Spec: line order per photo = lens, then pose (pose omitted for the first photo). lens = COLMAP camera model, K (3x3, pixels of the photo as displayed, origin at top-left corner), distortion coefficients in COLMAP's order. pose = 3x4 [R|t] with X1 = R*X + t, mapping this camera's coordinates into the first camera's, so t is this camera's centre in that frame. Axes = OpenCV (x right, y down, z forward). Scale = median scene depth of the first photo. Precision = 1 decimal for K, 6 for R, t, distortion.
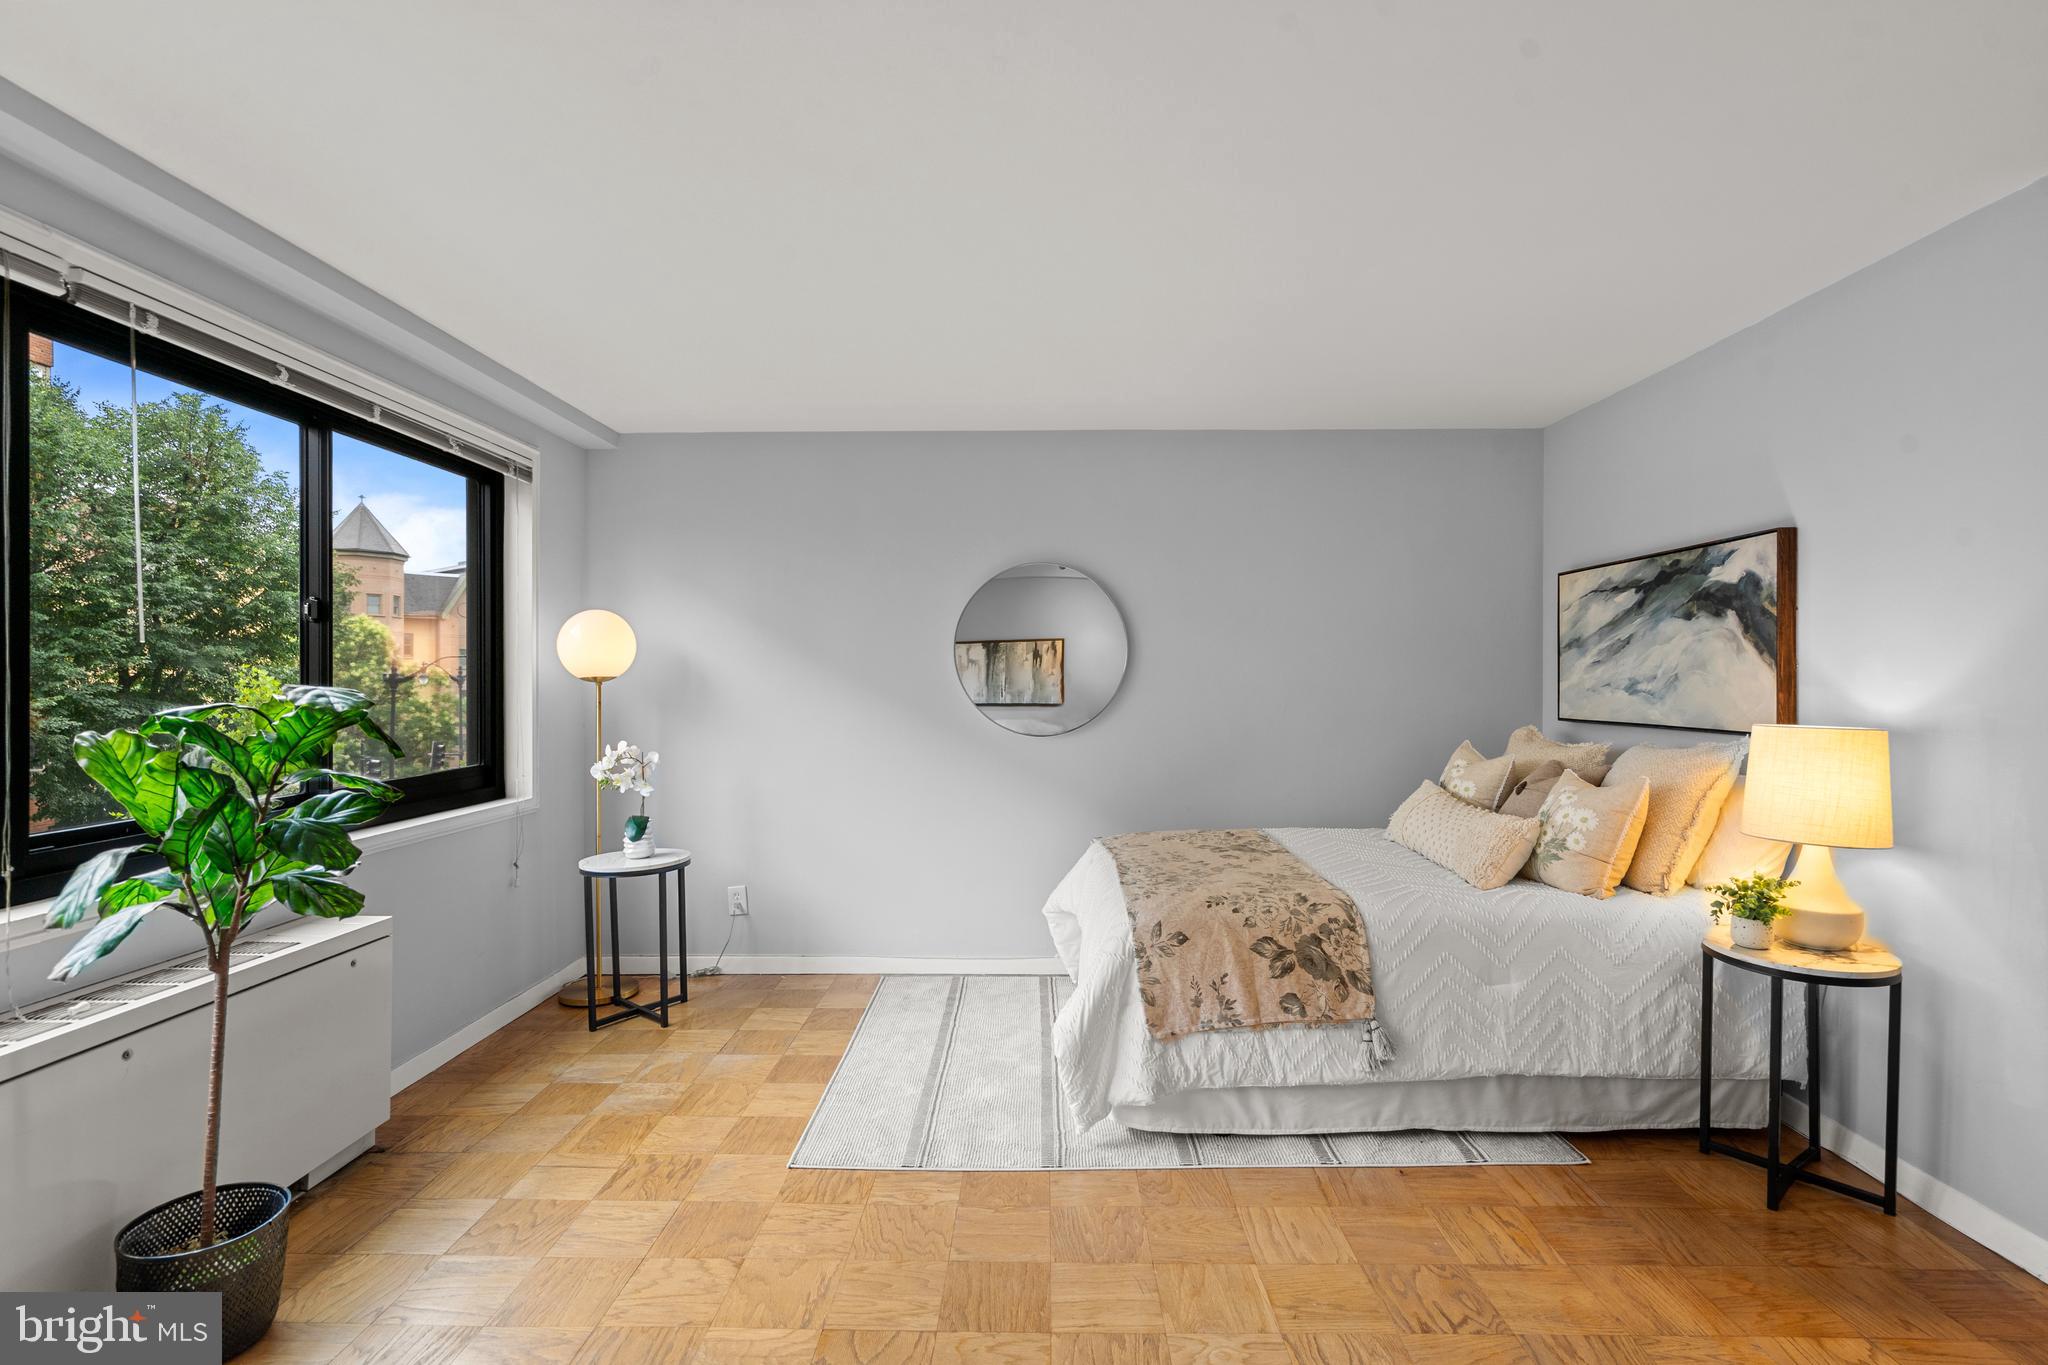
lens RADIAL K [[939.1, 0, 1024.0], [0, 939.1, 682.5], [0, 0, 1]] dist [-0.002259, 0.007081]
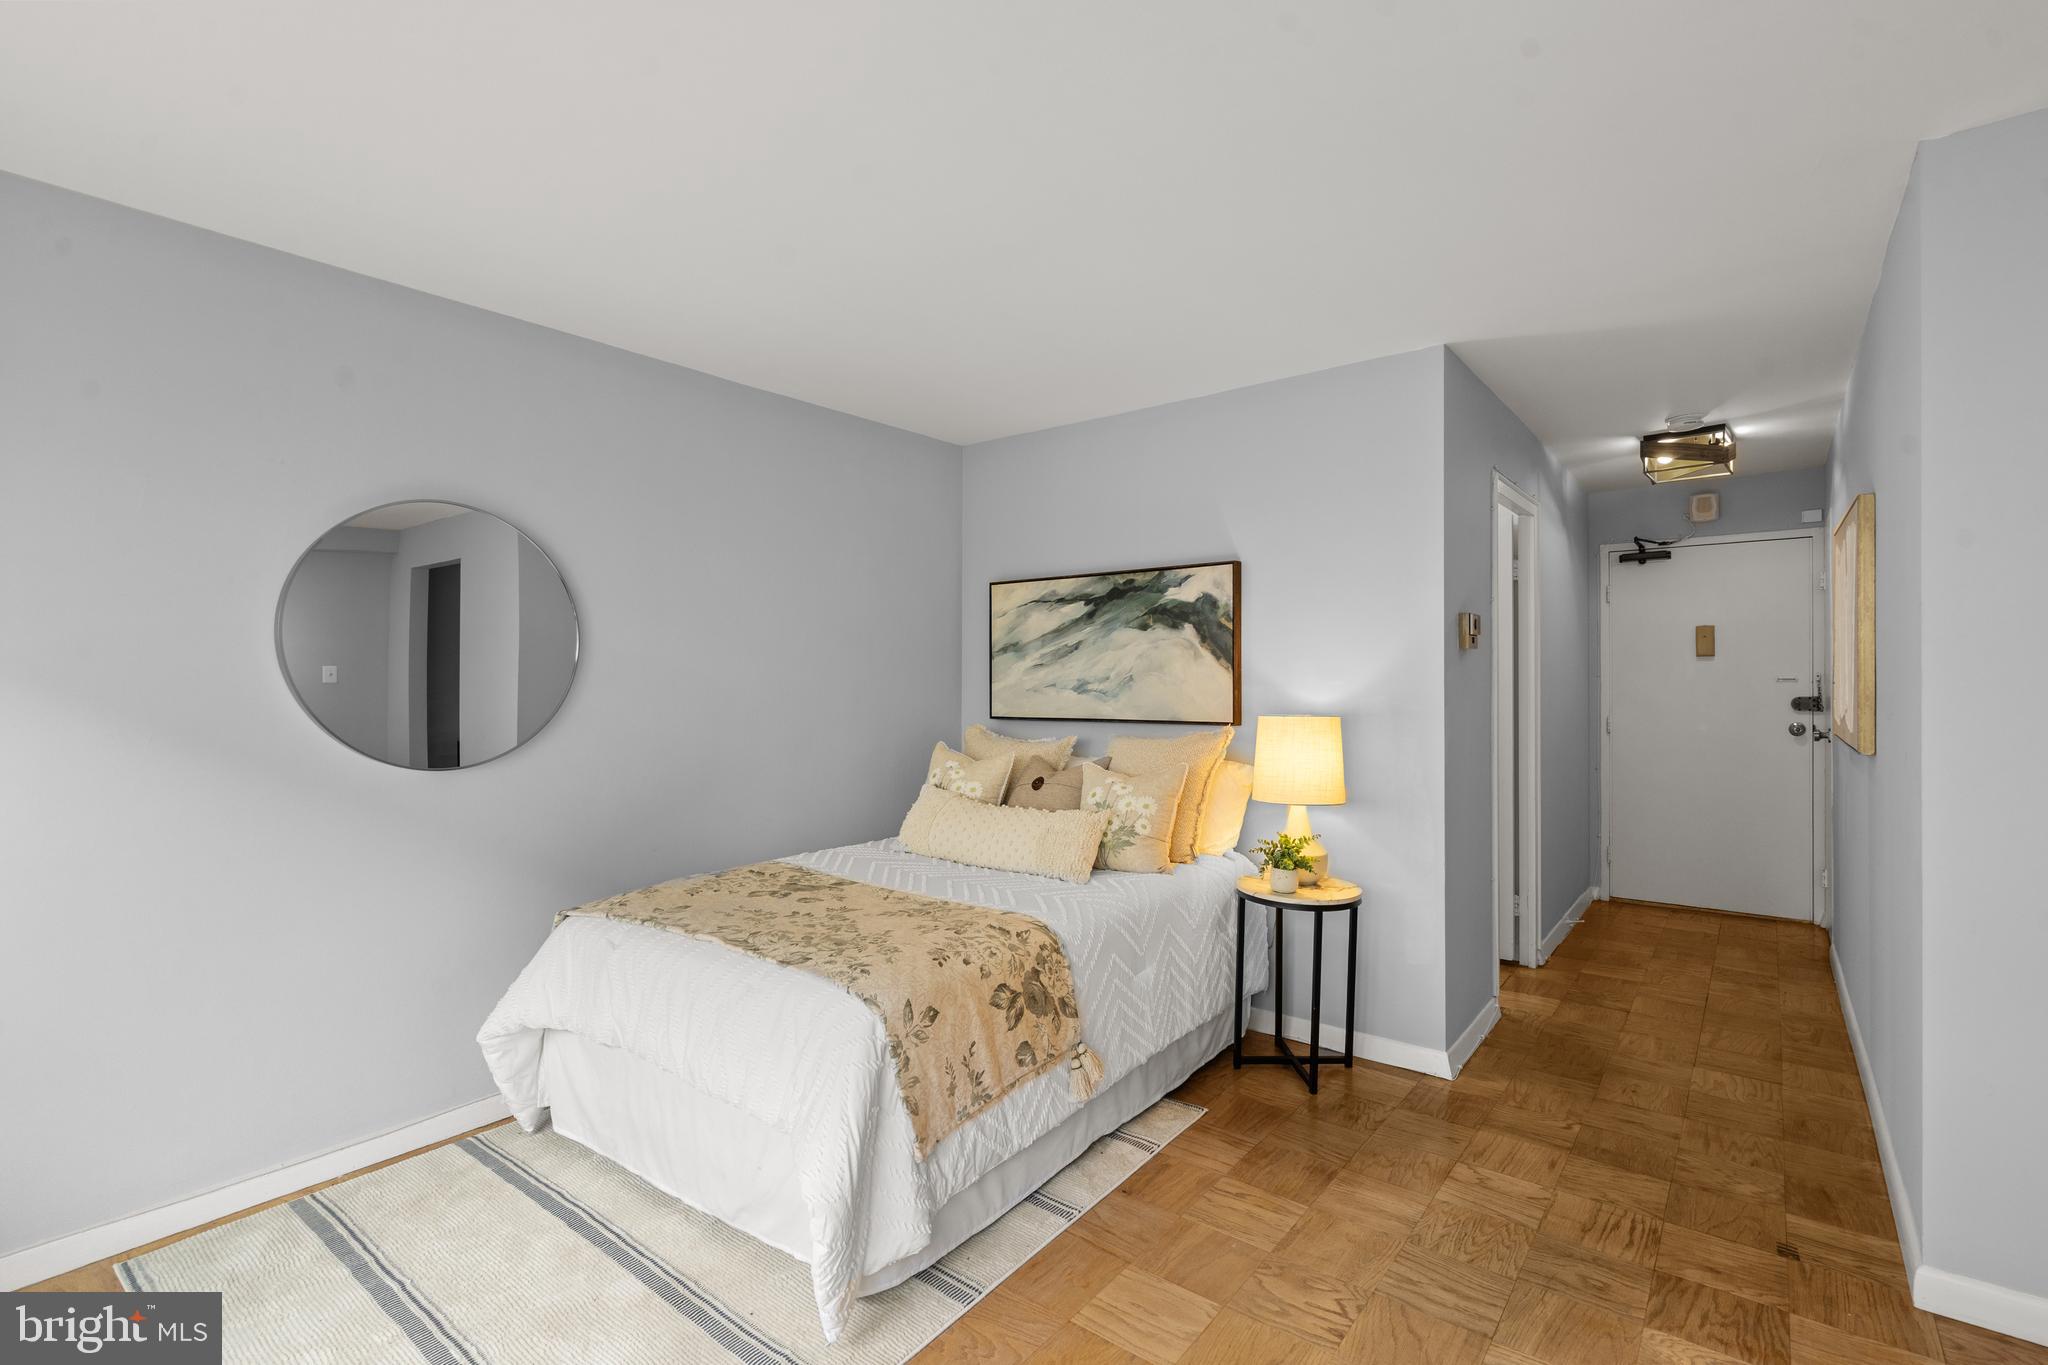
lens RADIAL K [[939.1, 0, 1024.0], [0, 939.1, 682.5], [0, 0, 1]] dist [-0.002259, 0.007081]
pose [[0.617527, -0.004221, 0.786538, -0.390312], [0.007497, 0.999972, -0.000519, -0.000738], [-0.786514, 0.006217, 0.617541, 0.454562]]
